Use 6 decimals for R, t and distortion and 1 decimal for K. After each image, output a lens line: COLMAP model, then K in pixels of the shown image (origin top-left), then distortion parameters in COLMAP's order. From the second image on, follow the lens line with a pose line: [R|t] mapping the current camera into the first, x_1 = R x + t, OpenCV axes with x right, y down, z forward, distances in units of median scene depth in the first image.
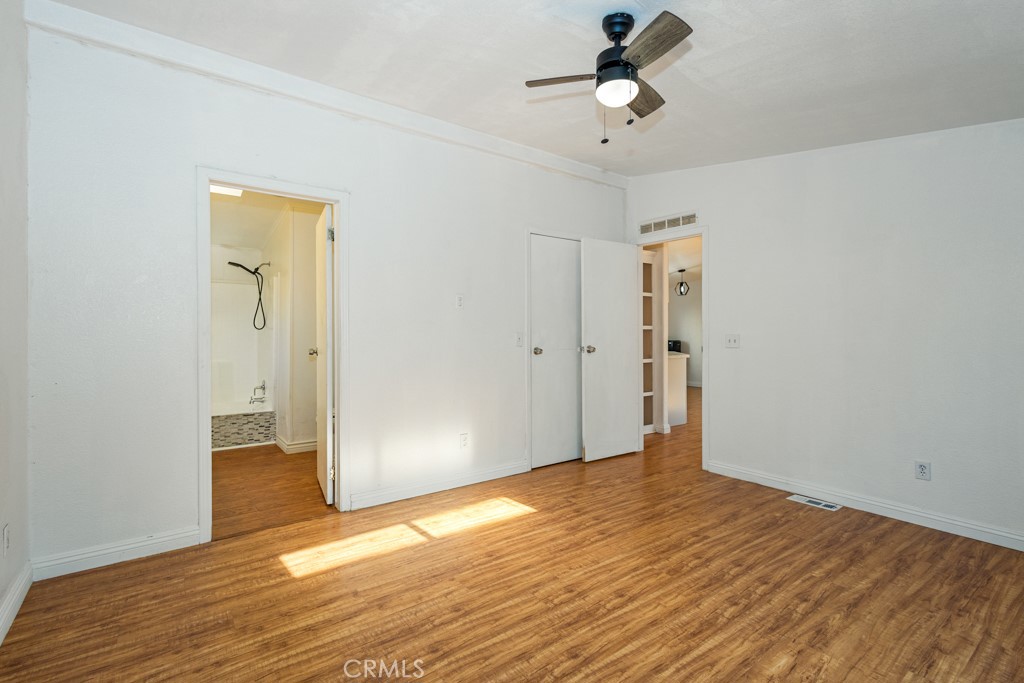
lens RADIAL K [[468.1, 0, 513.5], [0, 468.1, 327.9], [0, 0, 1]] dist [0.004434, -0.000514]
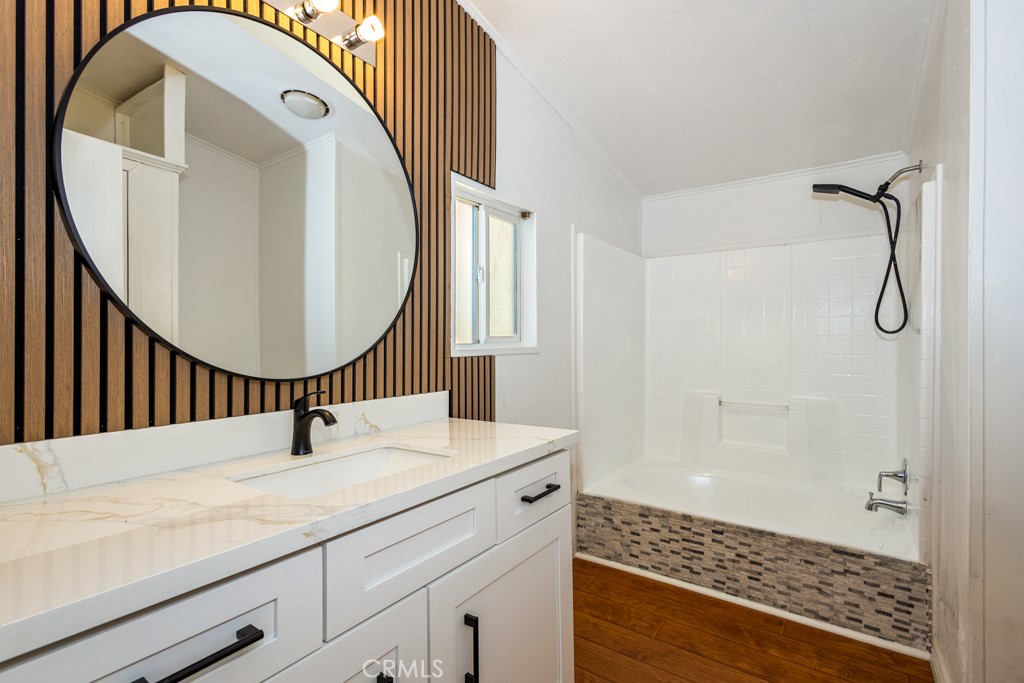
lens RADIAL K [[474.2, 0, 512.0], [0, 474.2, 341.5], [0, 0, 1]] dist [0.006932, -0.001615]
pose [[0.306361, 0.003102, -0.951910, -0.269887], [0.010409, 0.999924, 0.006608, 0.004349], [0.951858, -0.011933, 0.306305, 0.605842]]
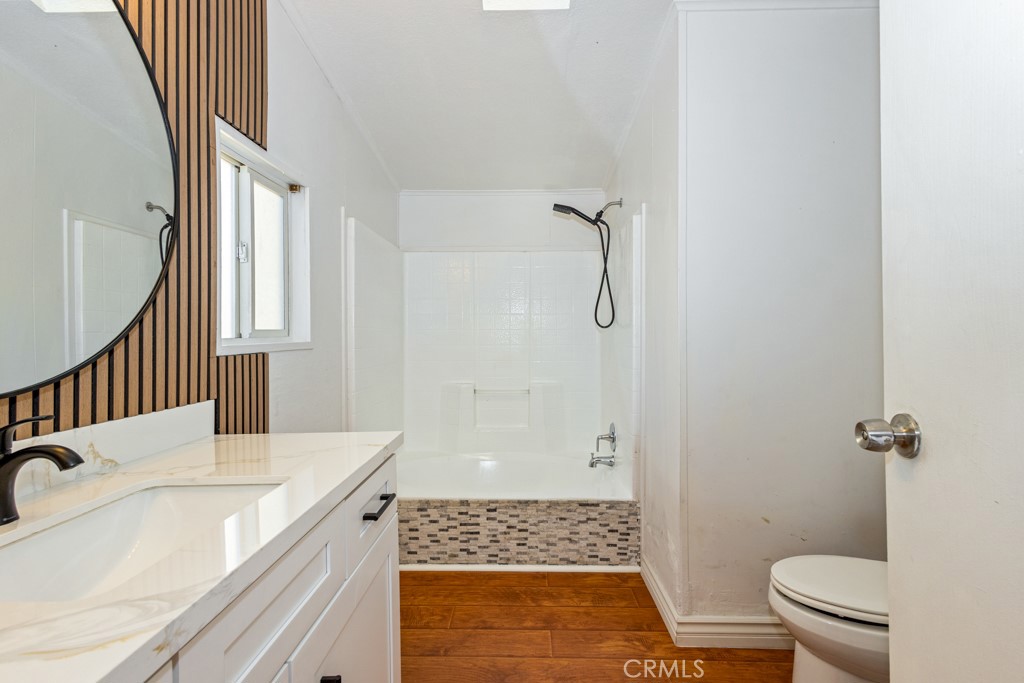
lens RADIAL K [[472.4, 0, 513.4], [0, 472.4, 334.2], [0, 0, 1]] dist [0.008286, 0.000238]
pose [[0.786967, -0.001657, -0.616993, -0.319157], [0.009761, 0.999905, 0.009765, 0.004290], [0.616918, -0.013707, 0.786908, 0.560933]]
